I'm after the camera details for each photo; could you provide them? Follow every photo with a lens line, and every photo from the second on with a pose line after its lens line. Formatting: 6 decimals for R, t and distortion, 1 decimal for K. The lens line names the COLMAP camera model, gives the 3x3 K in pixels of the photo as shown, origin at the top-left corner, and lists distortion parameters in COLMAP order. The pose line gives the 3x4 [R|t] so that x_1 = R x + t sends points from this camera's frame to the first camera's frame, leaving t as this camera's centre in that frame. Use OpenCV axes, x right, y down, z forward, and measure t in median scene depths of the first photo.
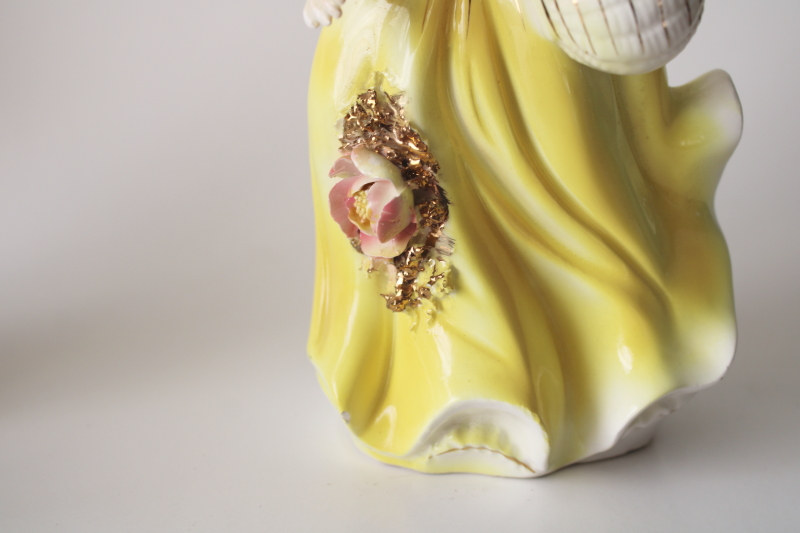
lens RADIAL K [[1627.5, 0, 400.0], [0, 1627.5, 266.5], [0, 0, 1]] dist [-0.003917, -0.002794]
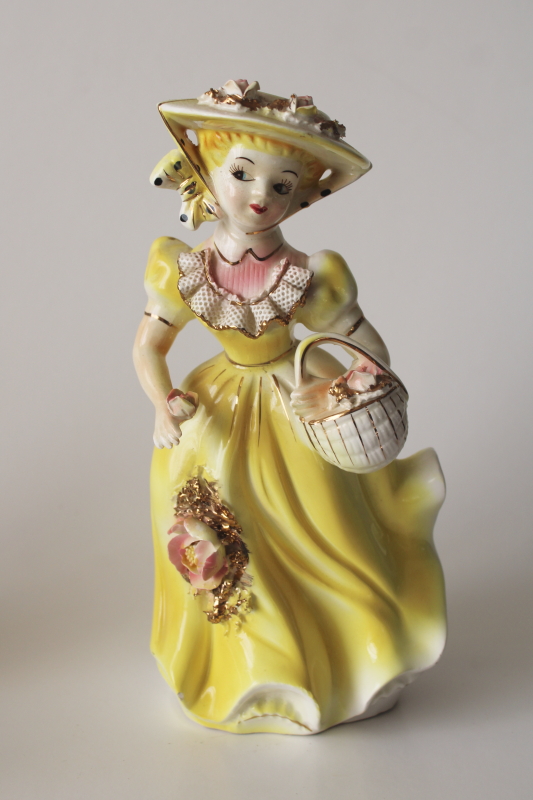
lens RADIAL K [[1627.5, 0, 266.5], [0, 1627.5, 400.0], [0, 0, 1]] dist [-0.003917, -0.002794]
pose [[0.998744, -0.019906, 0.045990, -0.019390], [0.023169, 0.997168, -0.071553, -0.068879], [-0.044435, 0.072528, 0.996376, -0.493465]]
